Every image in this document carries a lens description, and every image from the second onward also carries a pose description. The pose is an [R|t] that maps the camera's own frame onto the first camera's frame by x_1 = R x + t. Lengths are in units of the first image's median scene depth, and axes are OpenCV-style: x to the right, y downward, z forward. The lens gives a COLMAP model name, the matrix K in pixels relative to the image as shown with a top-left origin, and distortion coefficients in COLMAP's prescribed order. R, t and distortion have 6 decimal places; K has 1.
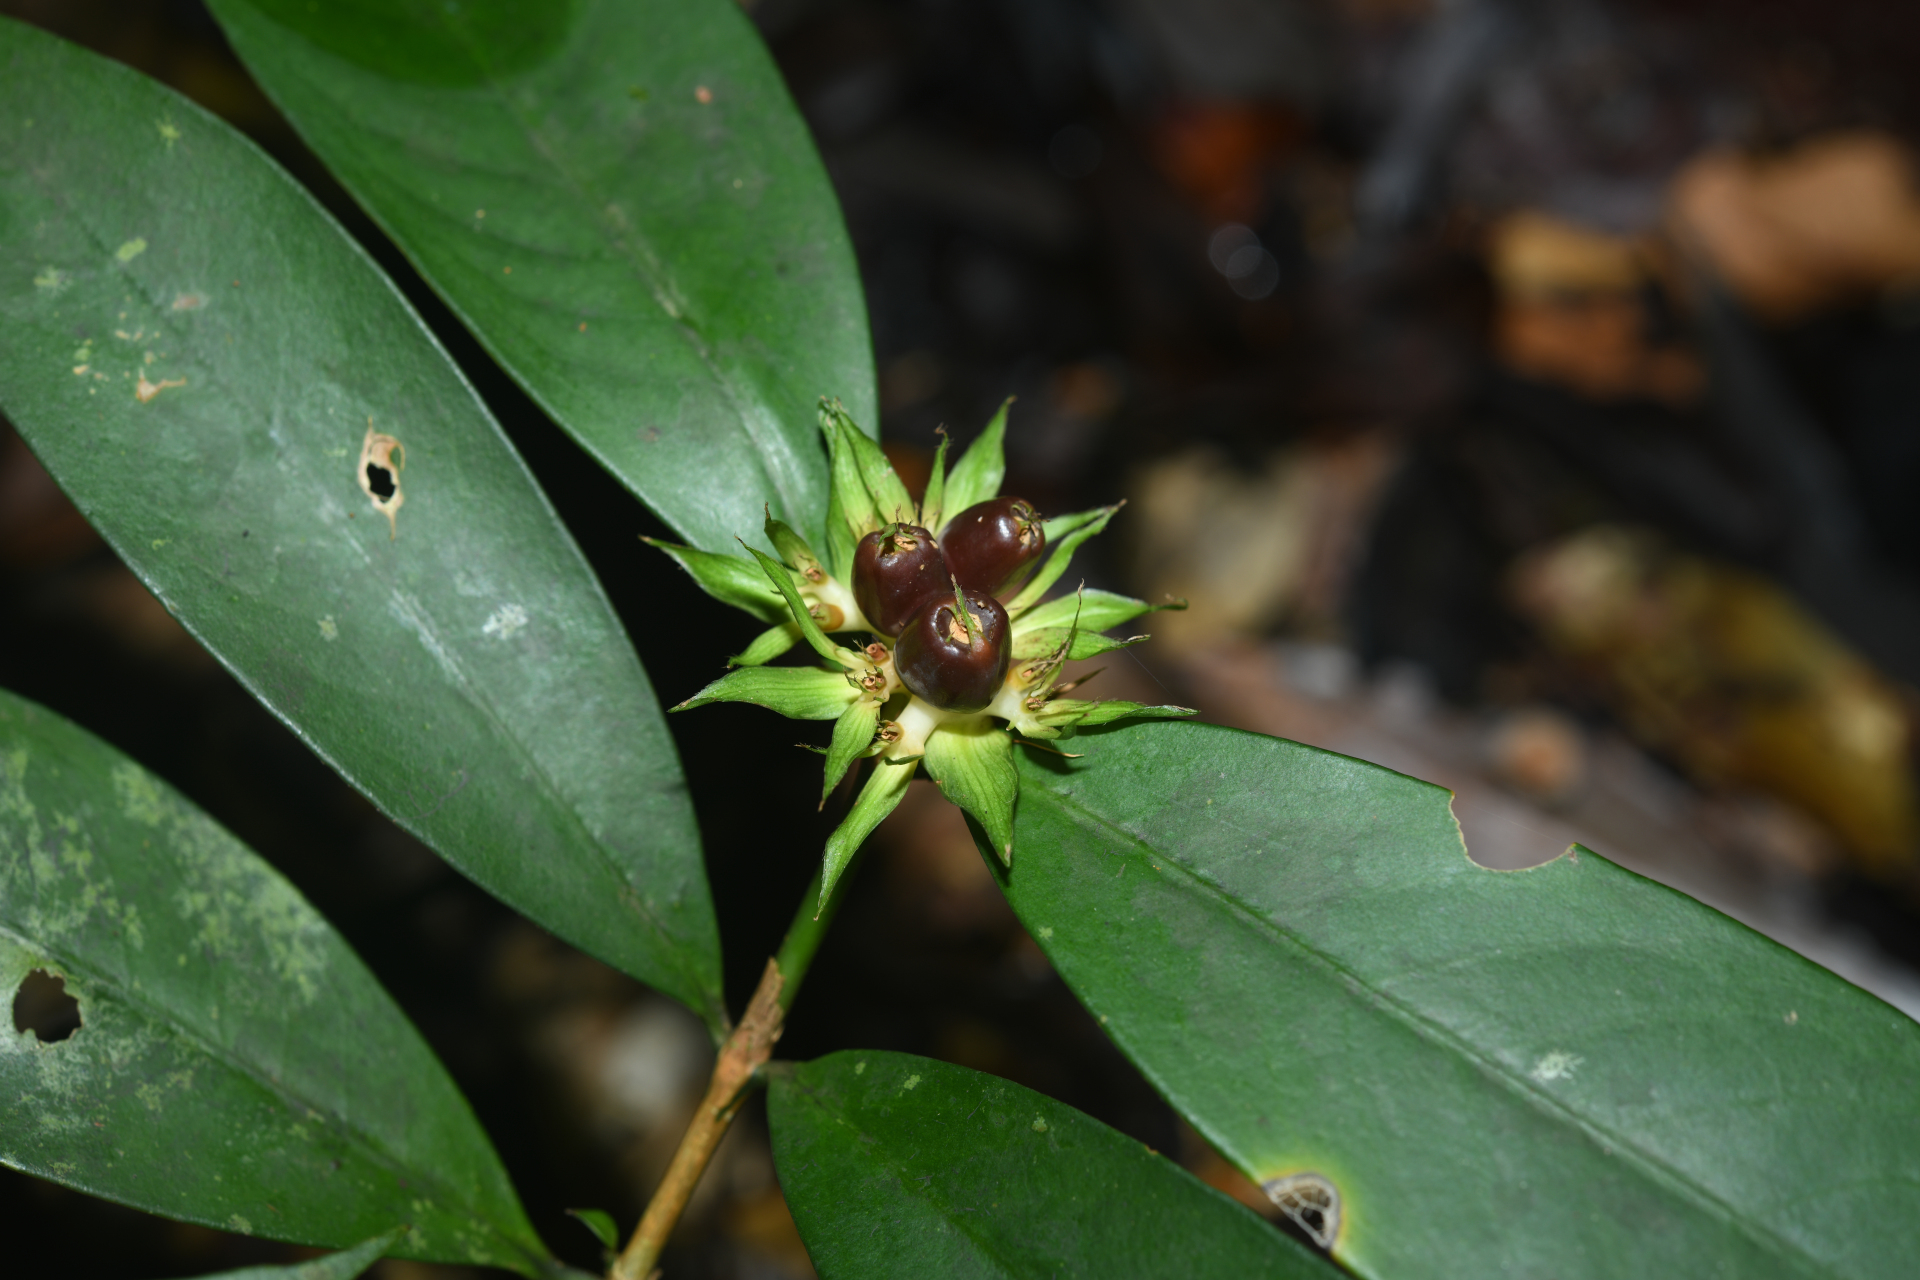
lens RADIAL K [[3251.1, 0, 961.0], [0, 3251.1, 649.6], [0, 0, 1]] dist [0.041418, 0.000000]
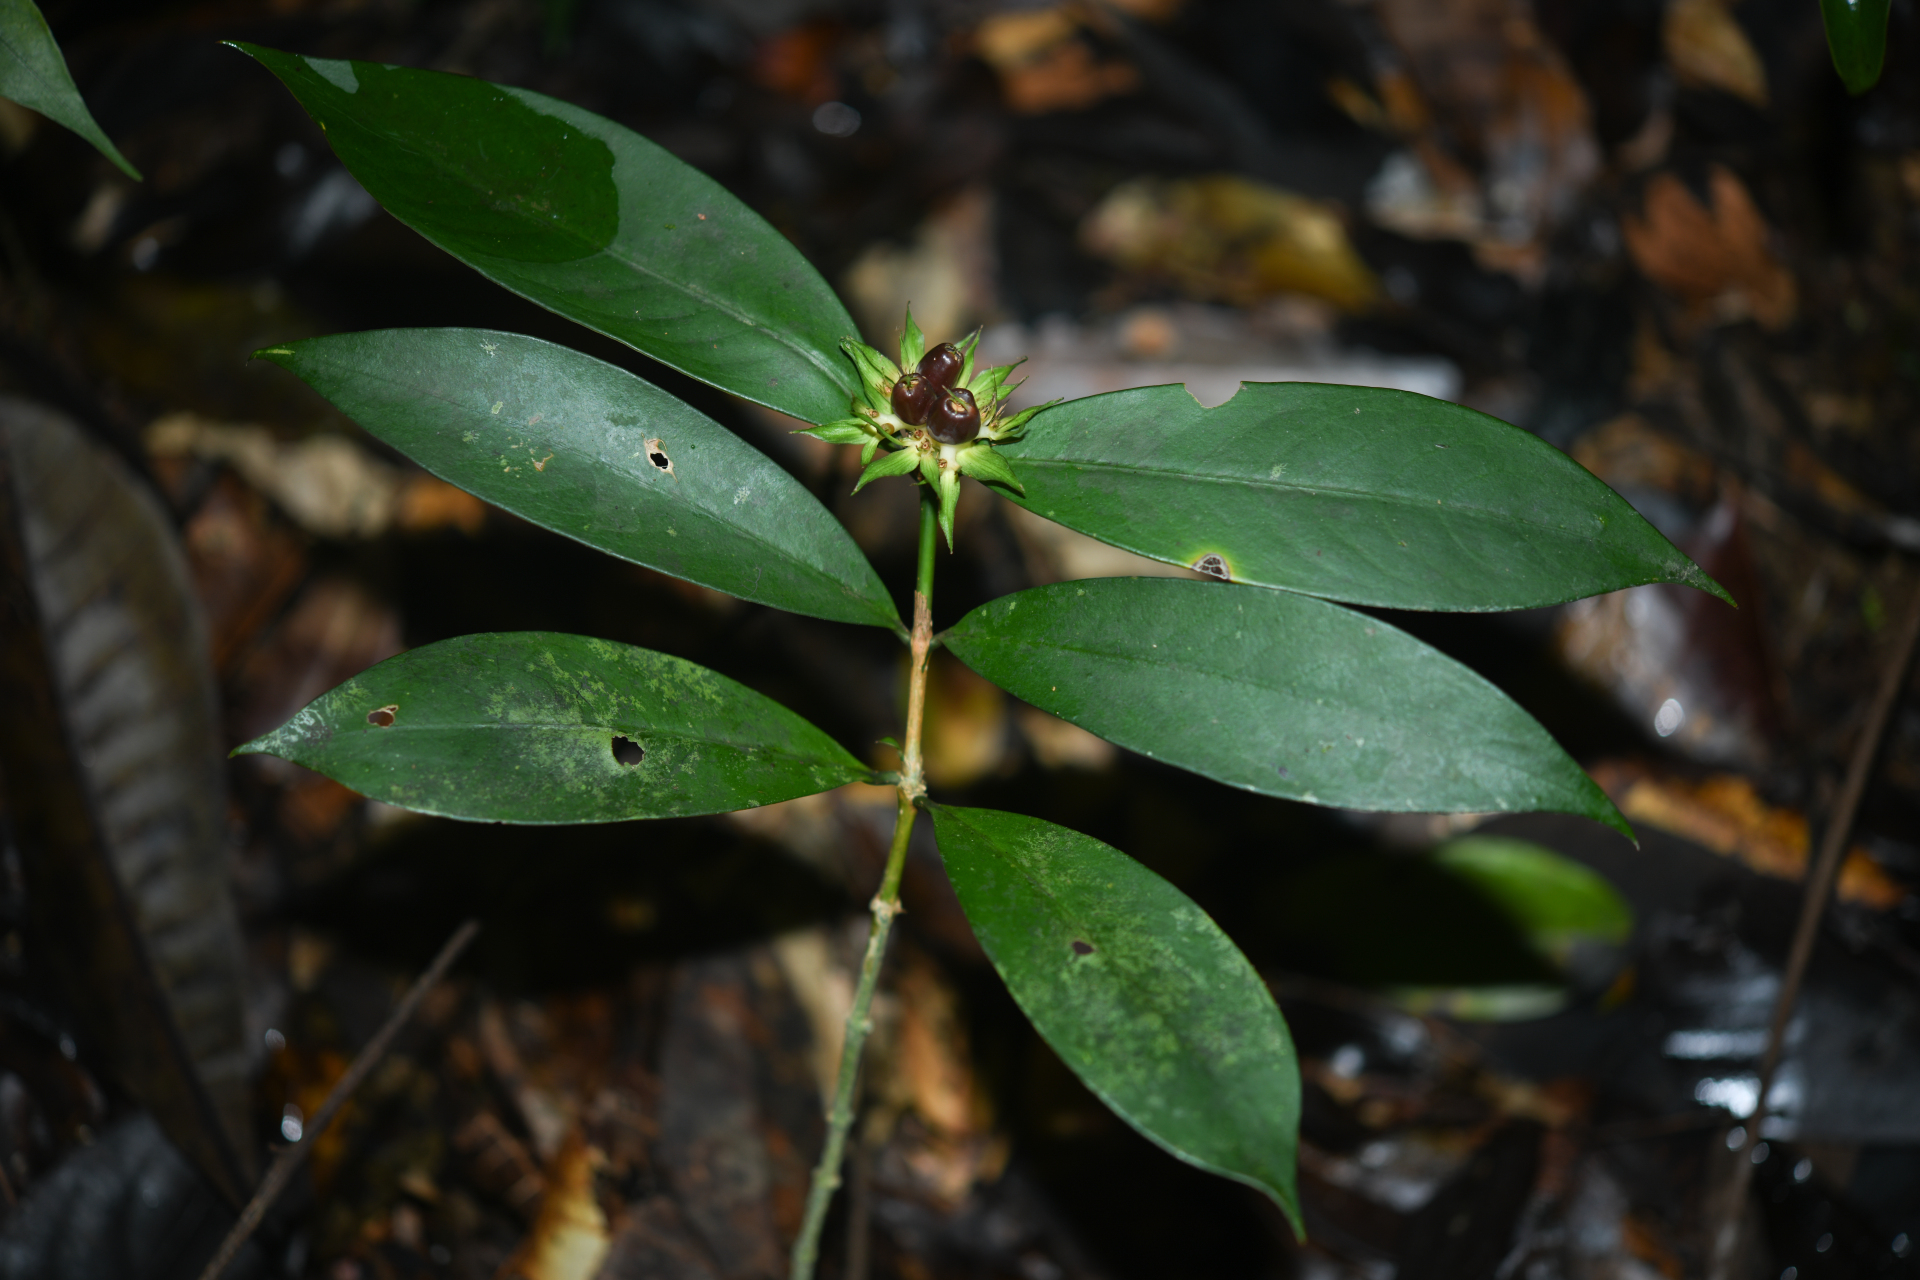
lens RADIAL K [[3251.1, 0, 955.2], [0, 3251.1, 633.0], [0, 0, 1]] dist [0.041418, 0.000000]
pose [[0.896705, -0.426652, 0.117852, -0.301000], [0.414082, 0.902662, 0.117210, -0.116895], [-0.156389, -0.056303, 0.986090, -1.089823]]
